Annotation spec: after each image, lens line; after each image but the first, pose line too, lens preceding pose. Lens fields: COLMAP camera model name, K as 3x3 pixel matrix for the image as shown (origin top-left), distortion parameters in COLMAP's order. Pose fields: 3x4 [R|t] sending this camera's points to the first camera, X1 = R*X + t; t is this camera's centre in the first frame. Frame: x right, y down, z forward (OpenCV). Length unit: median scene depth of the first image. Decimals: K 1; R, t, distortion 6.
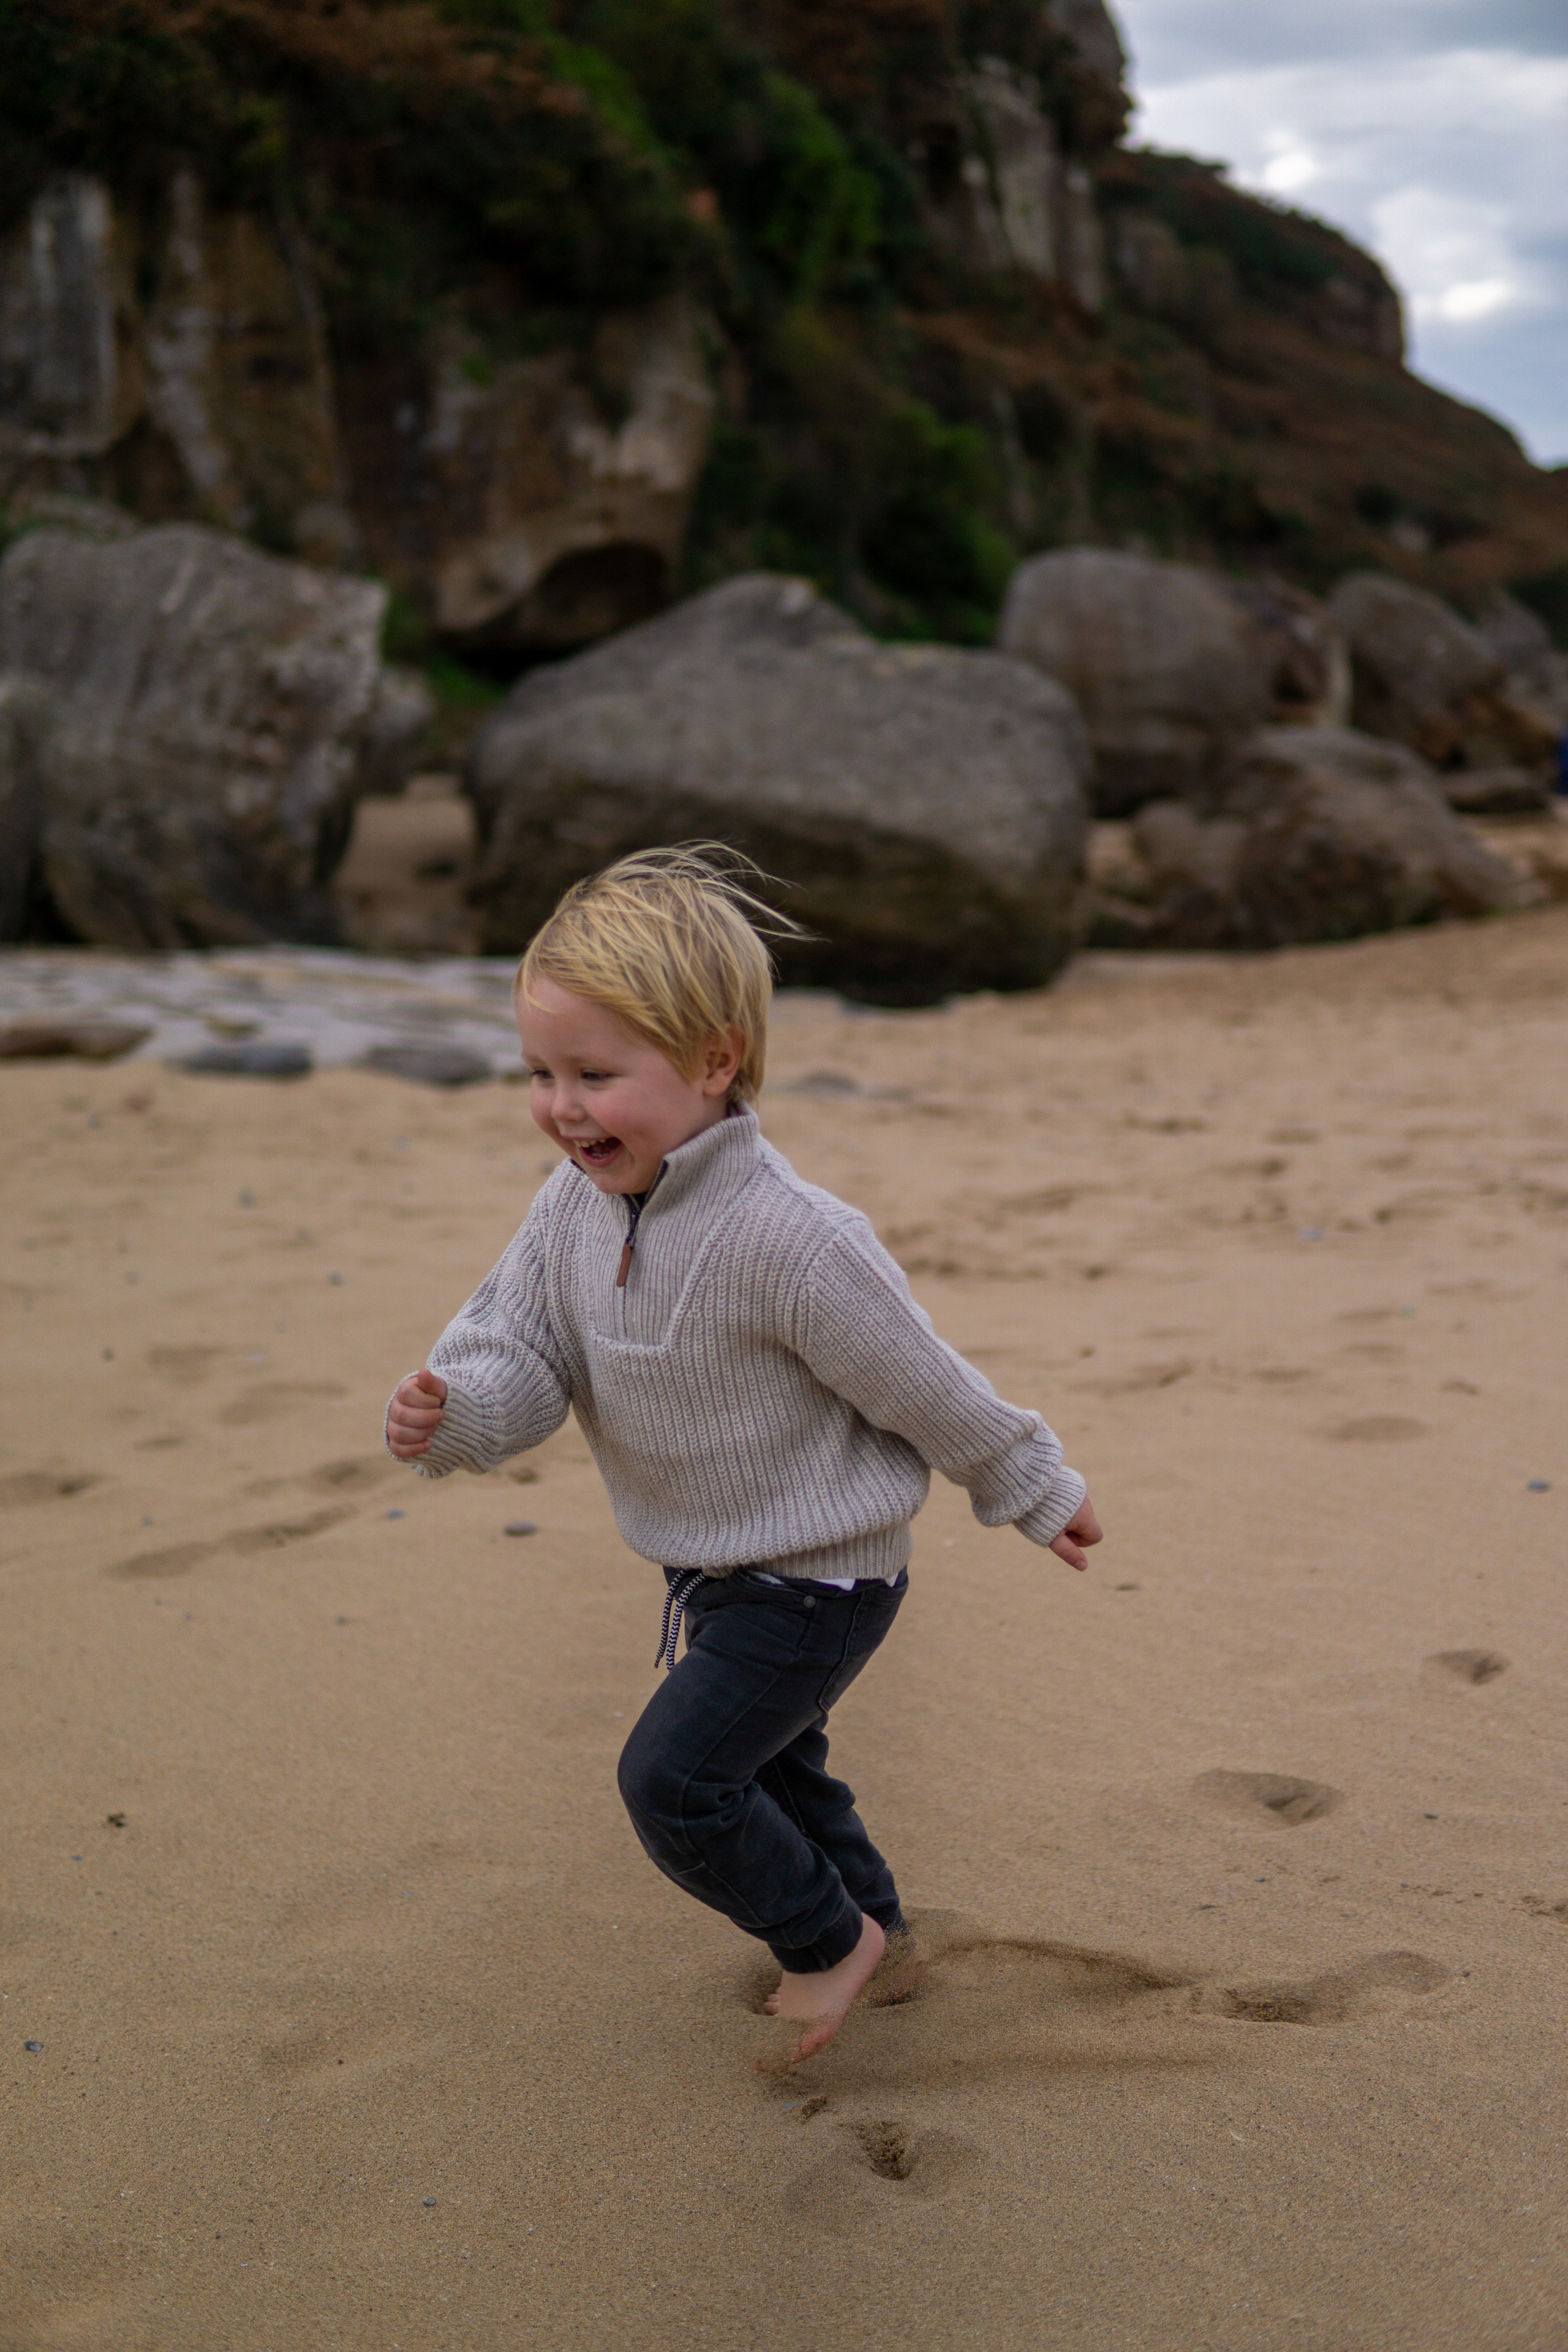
lens RADIAL K [[3183.5, 0, 790.0], [0, 3183.5, 1175.3], [0, 0, 1]] dist [-0.191665, 0.000000]
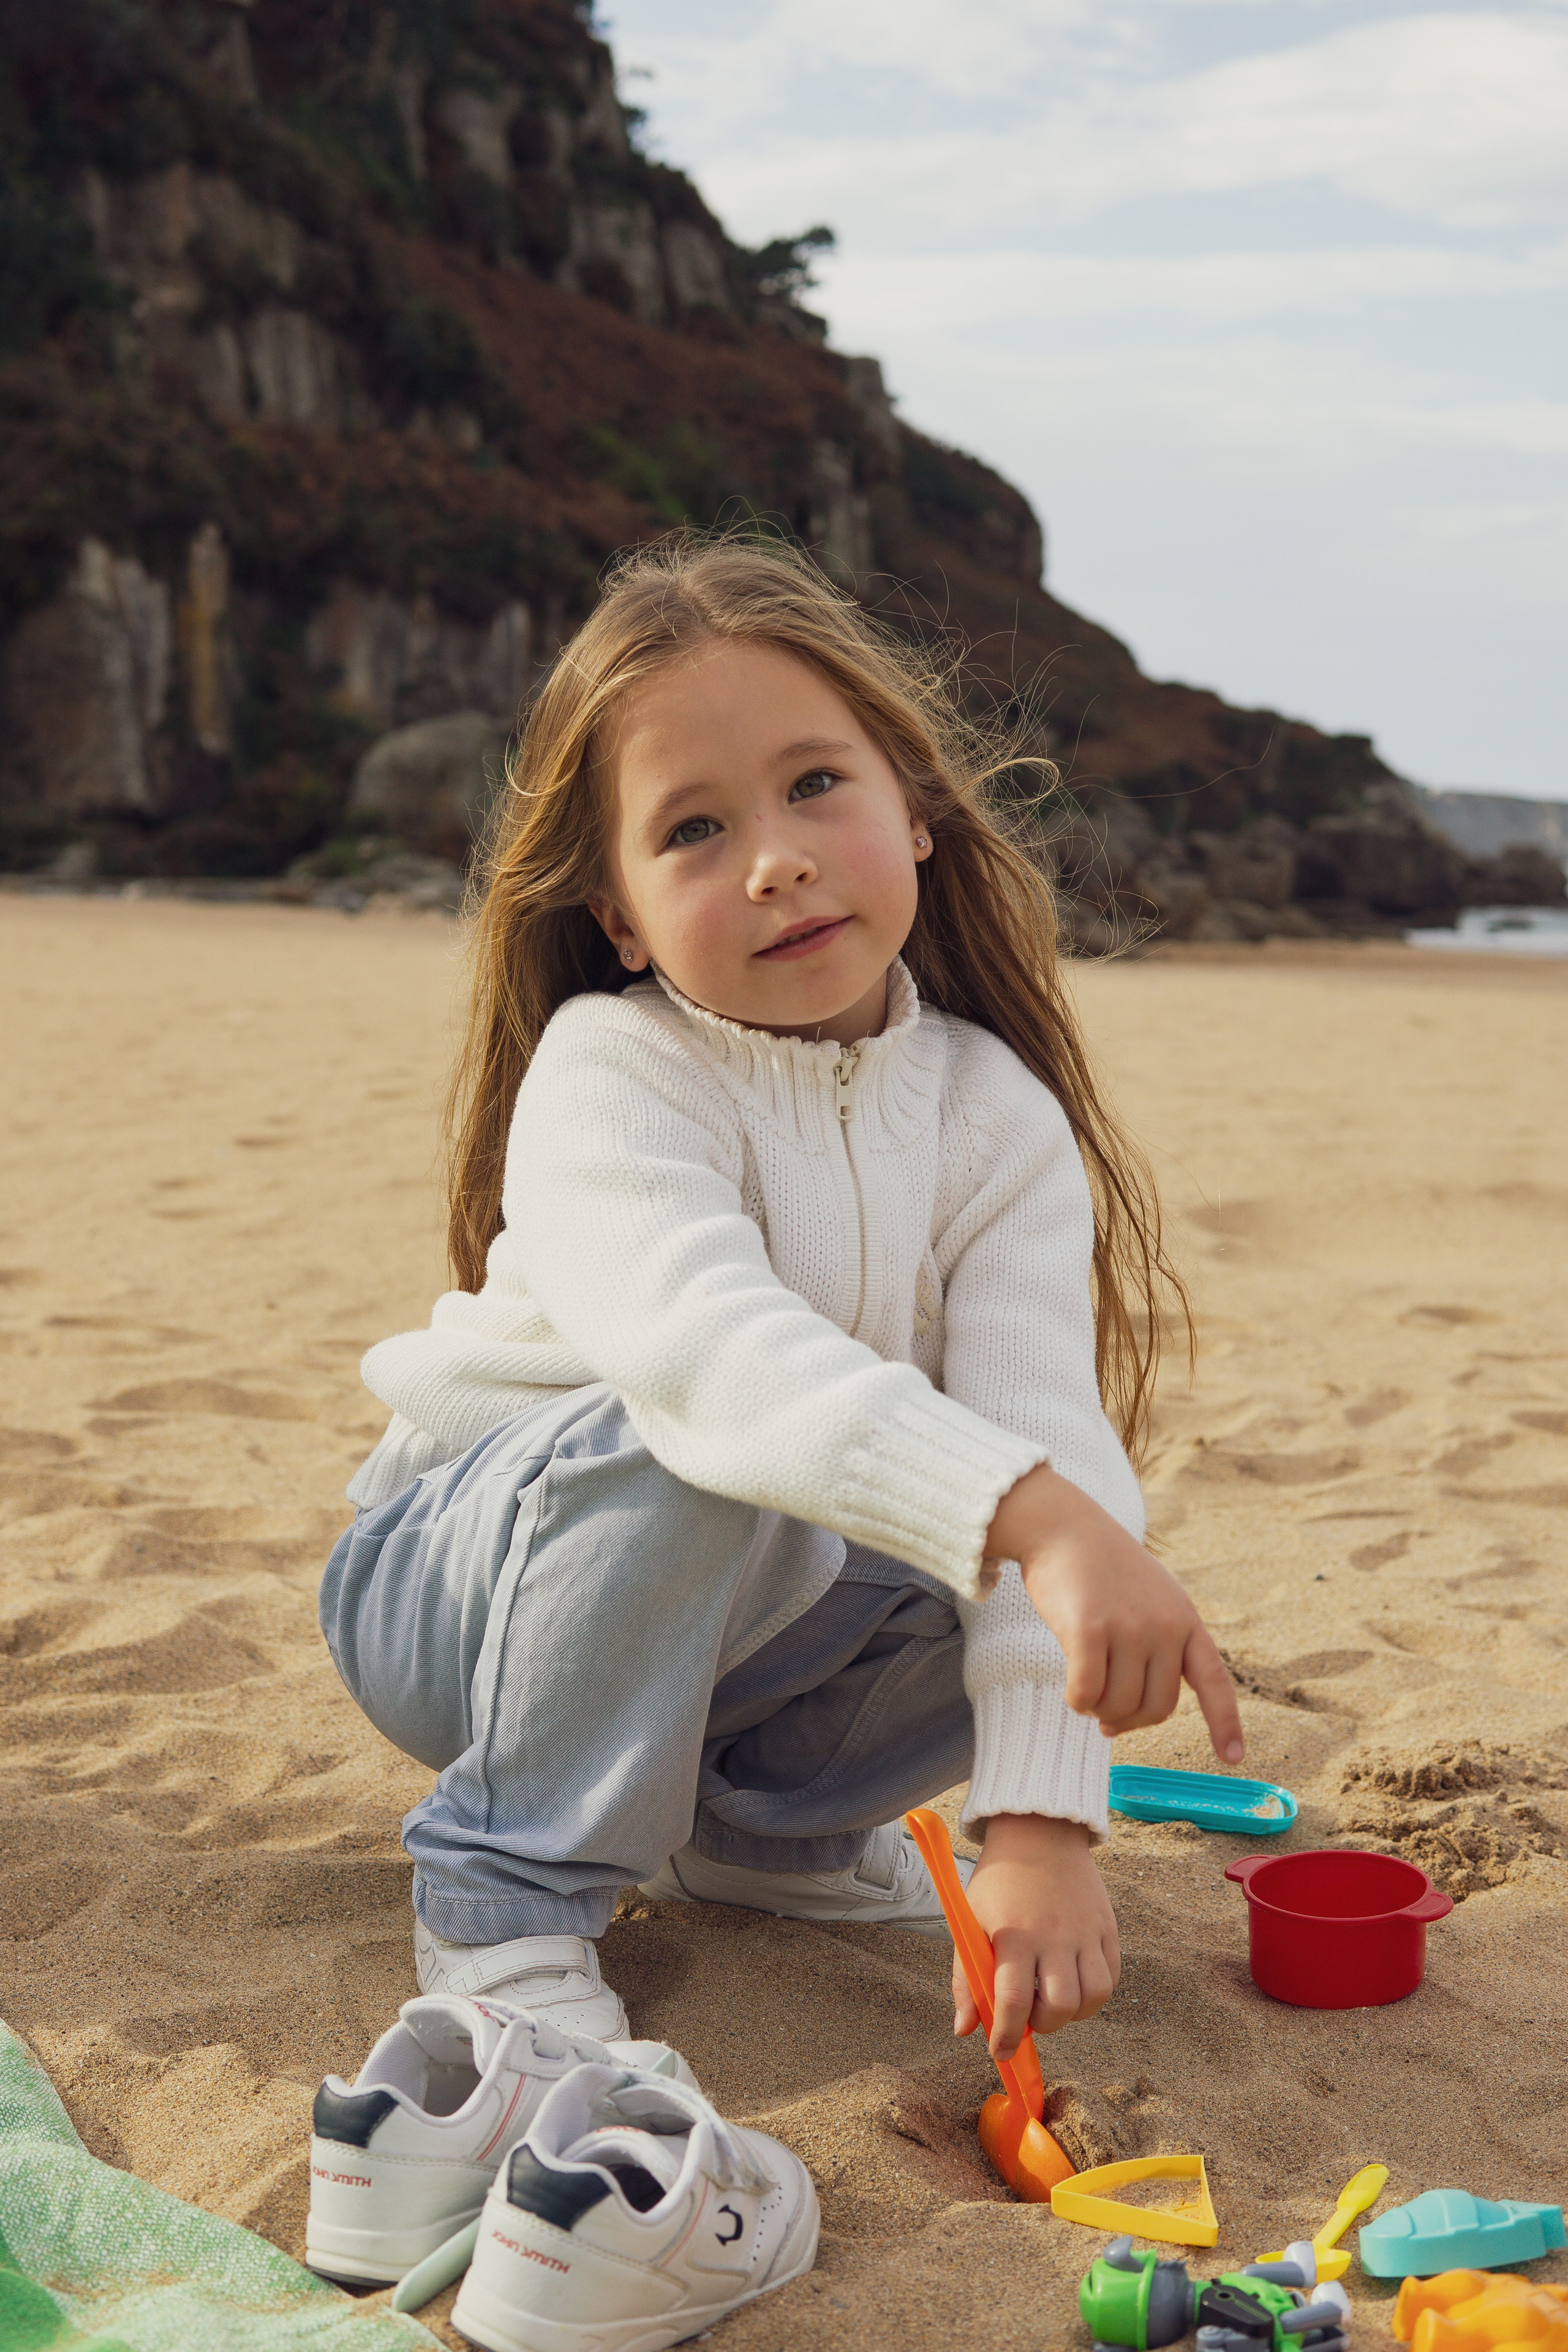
lens RADIAL K [[3183.5, 0, 783.5], [0, 3183.5, 1176.2], [0, 0, 1]] dist [-0.191665, 0.000000]
pose [[0.989835, 0.056507, 0.130511, -0.262366], [-0.051209, 0.997736, -0.043599, 0.138755], [-0.132680, 0.036472, 0.990488, -1.010037]]
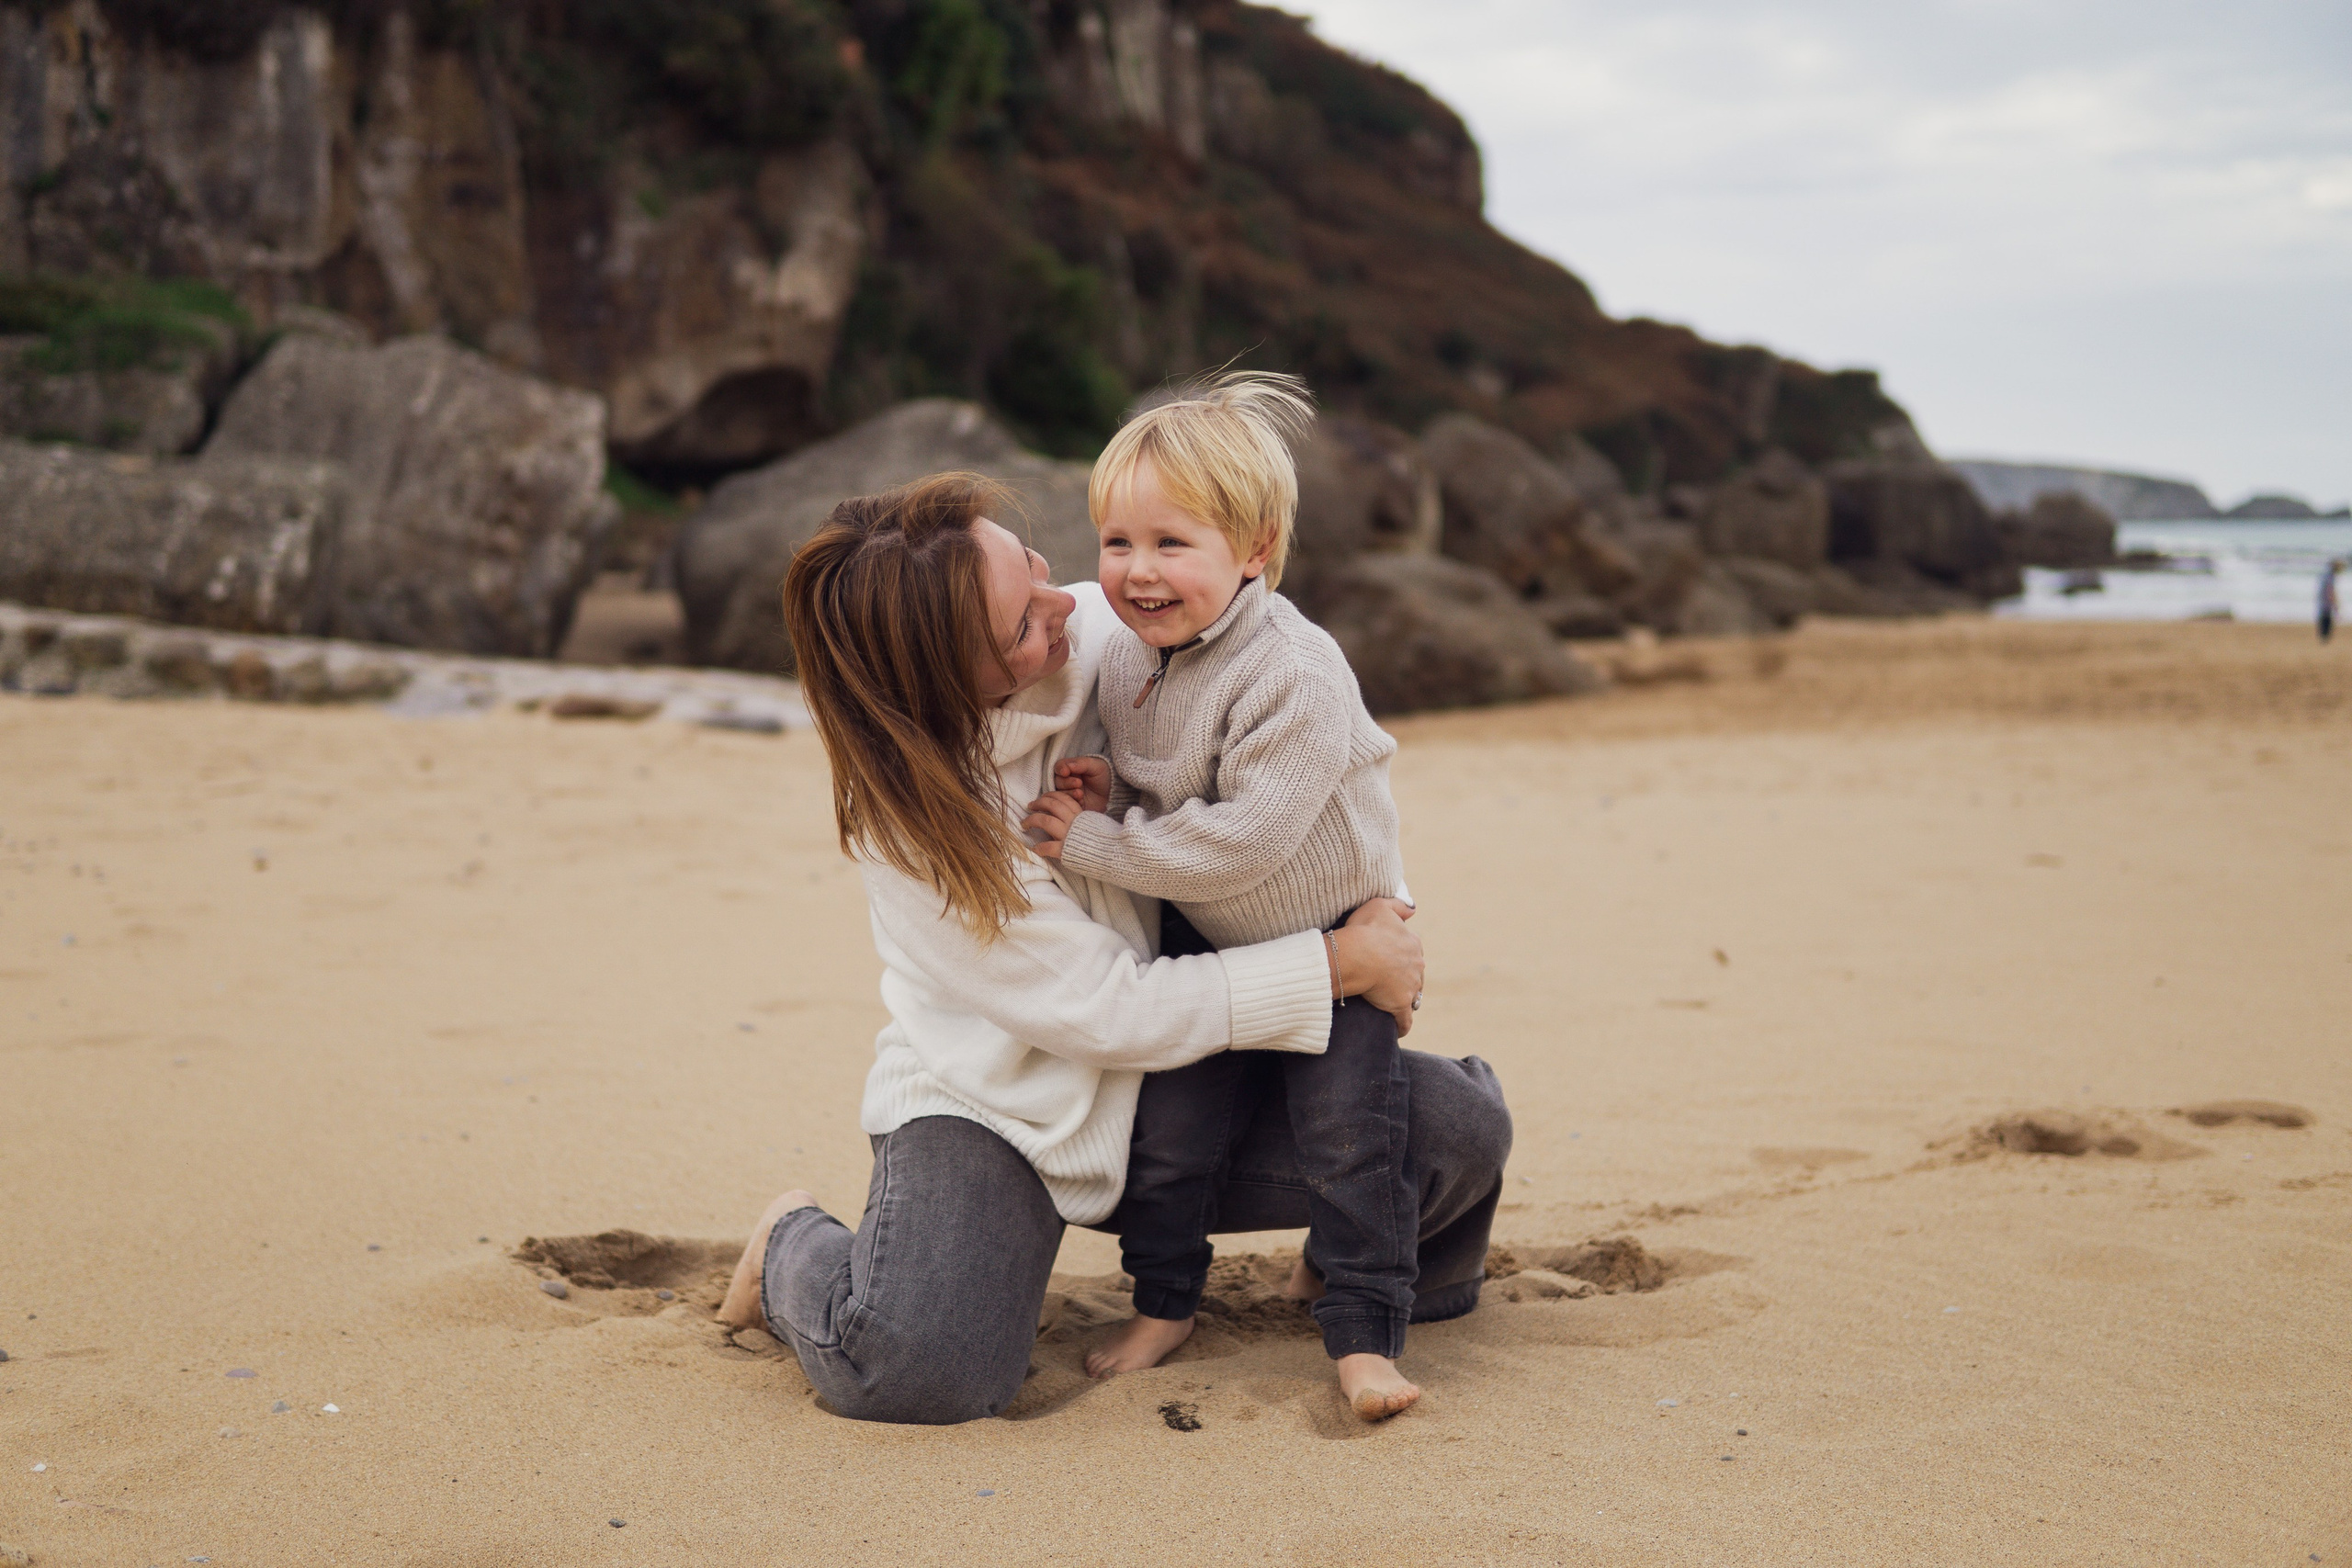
lens RADIAL K [[3183.2, 0, 1172.0], [0, 3183.2, 787.3], [0, 0, 1]] dist [-0.191665, 0.000000]
pose [[0.994895, 0.022550, 0.098361, -0.022703], [-0.015760, 0.997474, -0.069268, 0.016838], [-0.099674, 0.067364, 0.992737, -0.081949]]
